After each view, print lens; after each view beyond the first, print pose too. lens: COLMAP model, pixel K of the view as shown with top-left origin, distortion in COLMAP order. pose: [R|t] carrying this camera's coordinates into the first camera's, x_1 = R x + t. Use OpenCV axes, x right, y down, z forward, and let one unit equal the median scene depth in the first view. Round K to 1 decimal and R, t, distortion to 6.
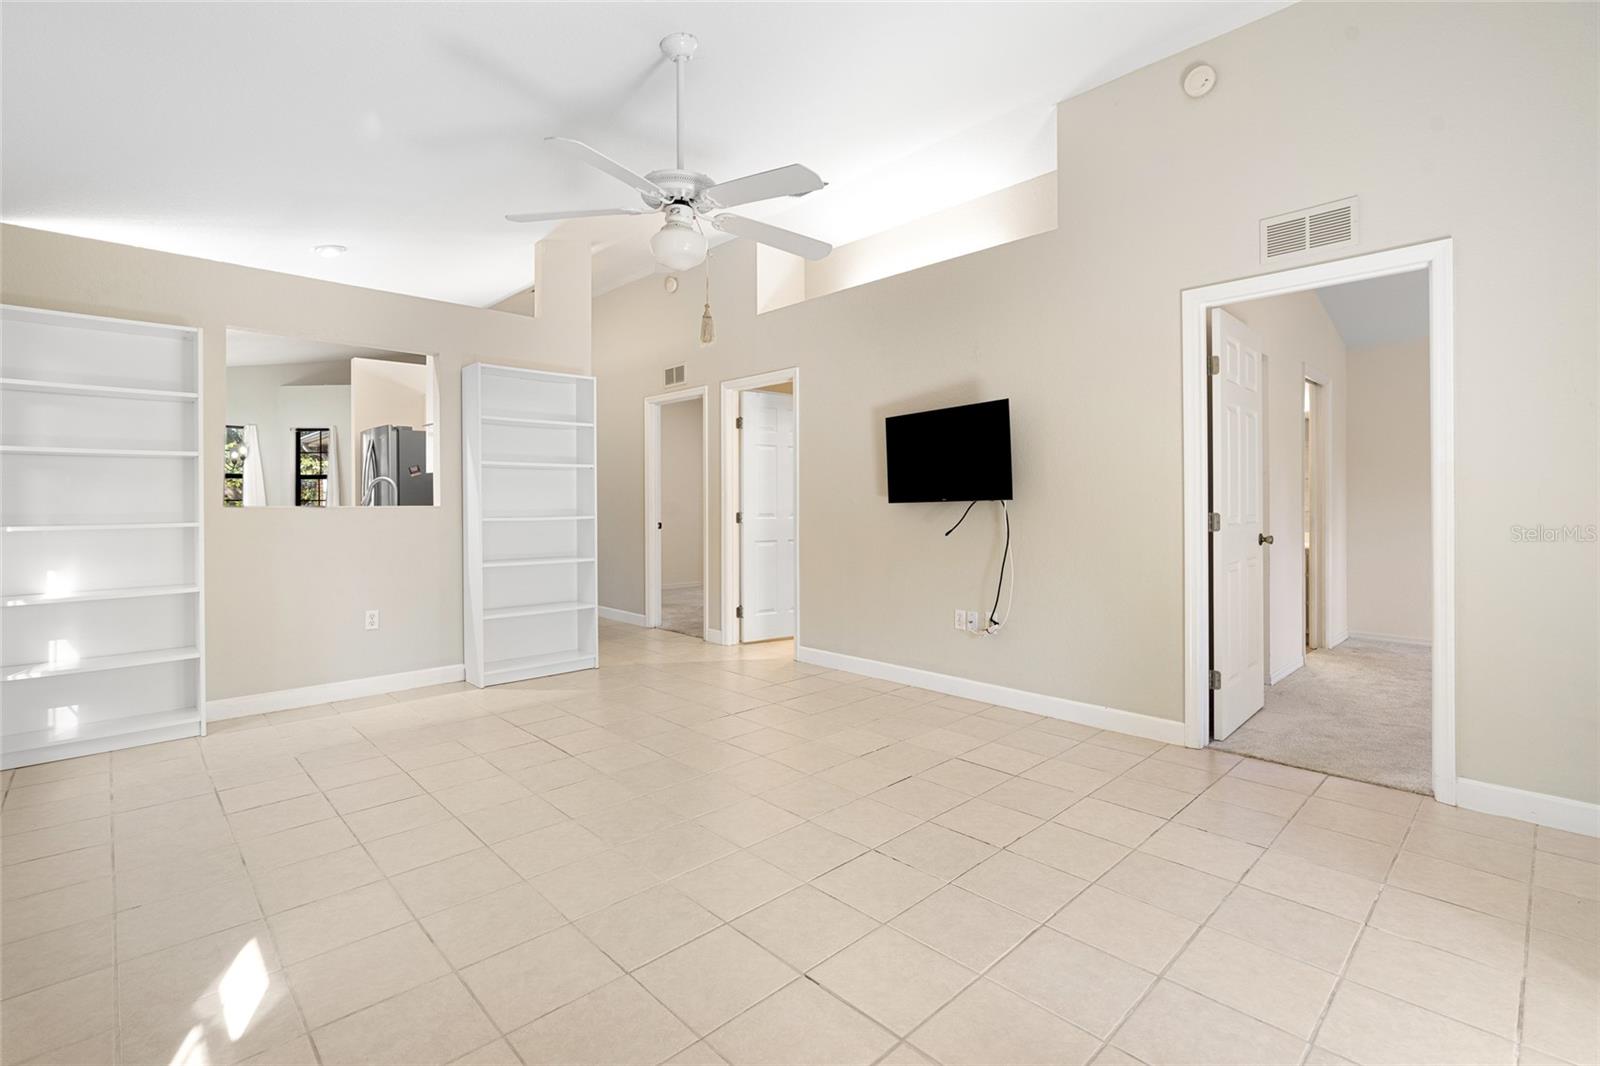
lens RADIAL K [[729.0, 0, 799.8], [0, 729.0, 508.0], [0, 0, 1]] dist [-0.001003, 0.000515]
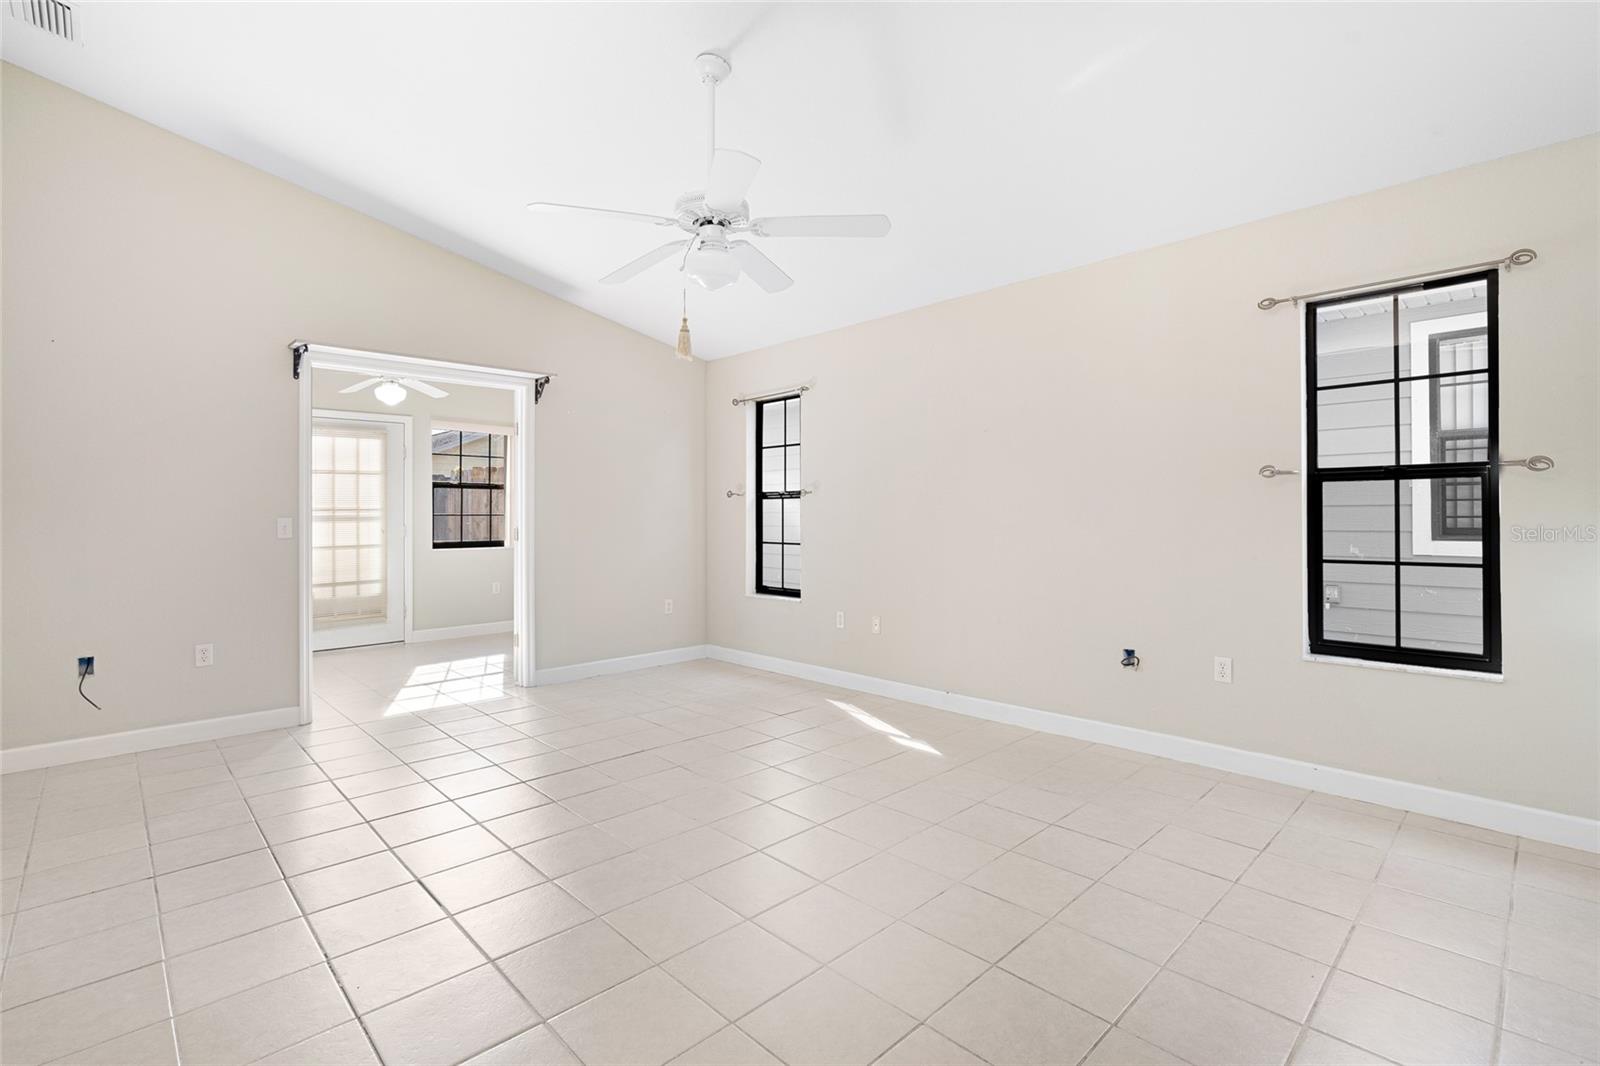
lens RADIAL K [[729.0, 0, 799.8], [0, 729.0, 508.0], [0, 0, 1]] dist [-0.001003, 0.000515]
pose [[-0.999991, 0.003381, 0.002551, -0.176773], [0.003358, 0.999954, -0.009016, -0.012124], [-0.002582, -0.009008, -0.999956, 1.303945]]
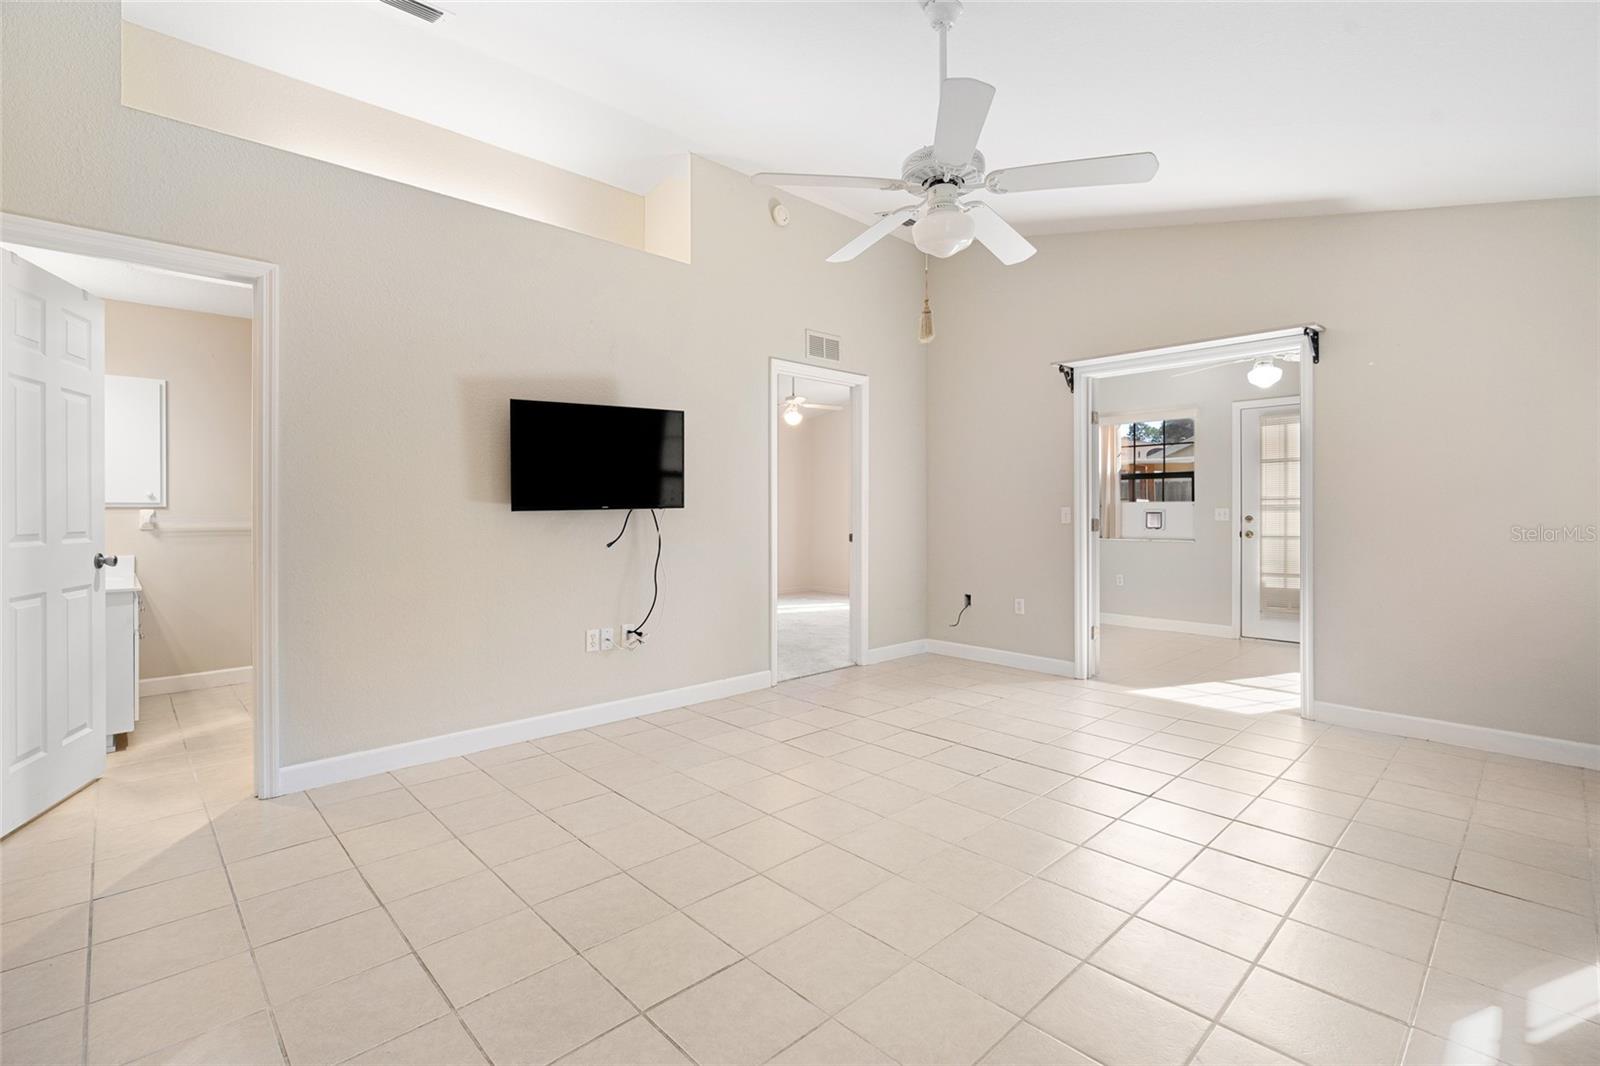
lens RADIAL K [[729.0, 0, 799.8], [0, 729.0, 508.0], [0, 0, 1]] dist [-0.001003, 0.000515]
pose [[0.005950, 0.000166, 0.999982, -0.696805], [0.003549, 0.999994, -0.000187, -0.009841], [-0.999976, 0.003550, 0.005949, 0.757837]]
